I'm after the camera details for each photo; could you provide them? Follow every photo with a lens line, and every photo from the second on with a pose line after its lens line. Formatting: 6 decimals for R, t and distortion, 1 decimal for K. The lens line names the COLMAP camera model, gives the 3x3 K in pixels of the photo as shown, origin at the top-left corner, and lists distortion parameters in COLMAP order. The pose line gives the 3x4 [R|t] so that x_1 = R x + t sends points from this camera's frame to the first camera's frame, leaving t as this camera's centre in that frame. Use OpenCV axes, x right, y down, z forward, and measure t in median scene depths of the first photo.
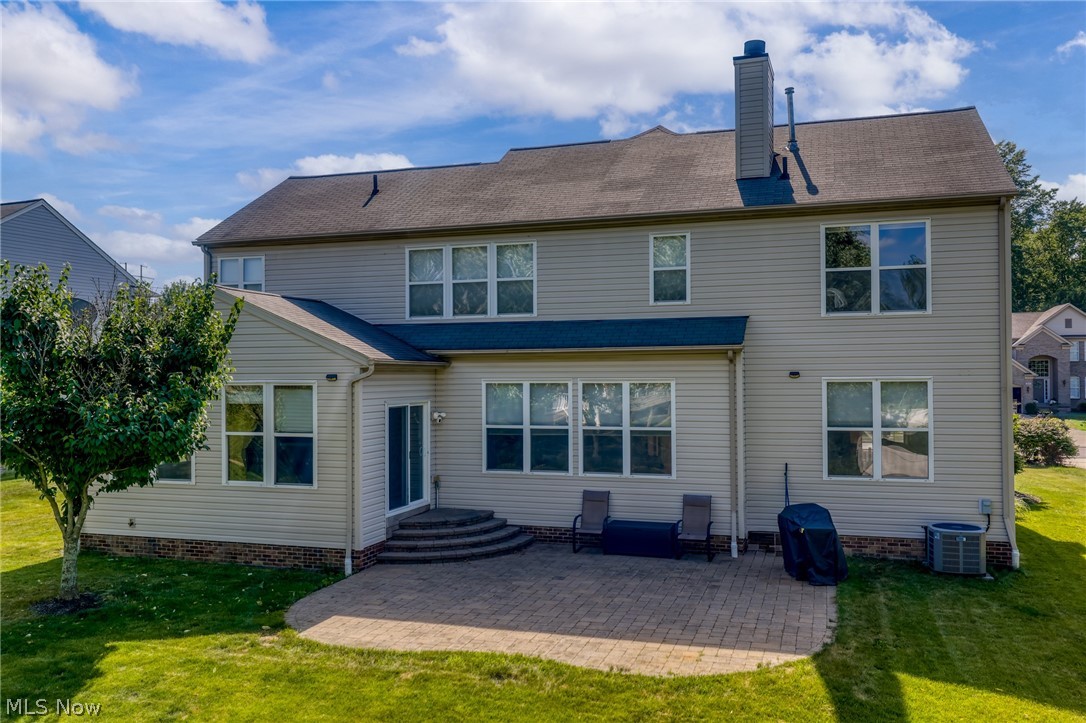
lens RADIAL K [[896.7, 0, 543.0], [0, 896.7, 361.5], [0, 0, 1]] dist [0.010417, 0.004744]
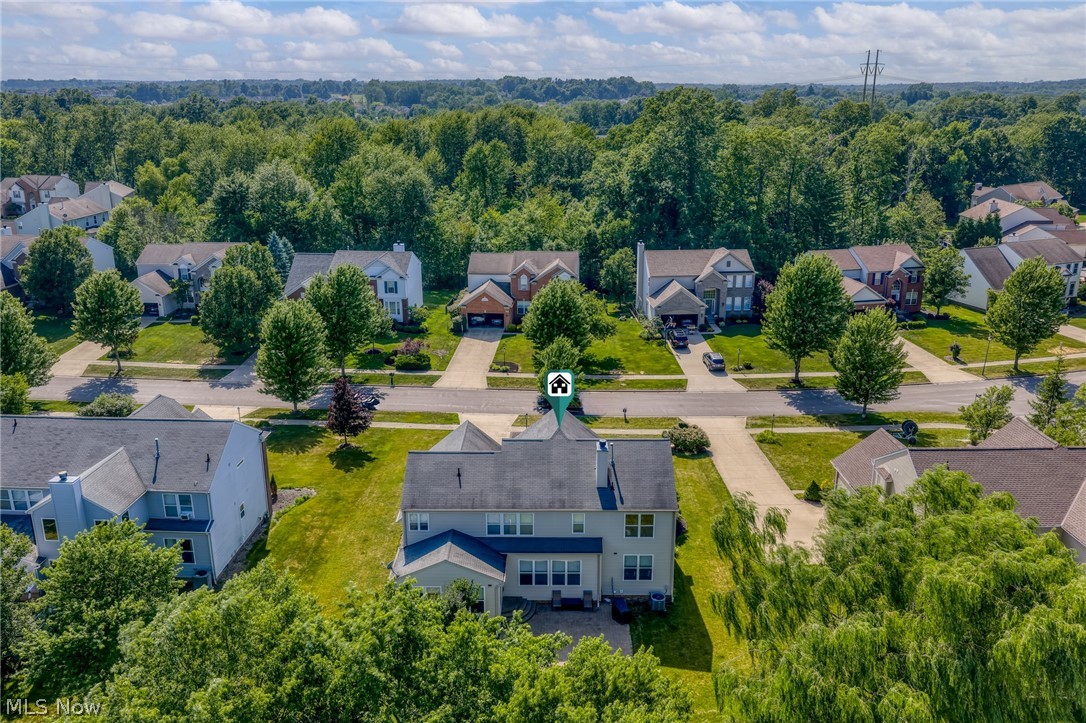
lens RADIAL K [[896.7, 0, 543.0], [0, 896.7, 361.5], [0, 0, 1]] dist [0.010417, 0.004744]
pose [[0.954167, -0.083005, 0.287534, -0.848313], [-0.007200, 0.954122, 0.299331, -1.609476], [-0.299188, -0.287682, 0.909794, -1.693249]]
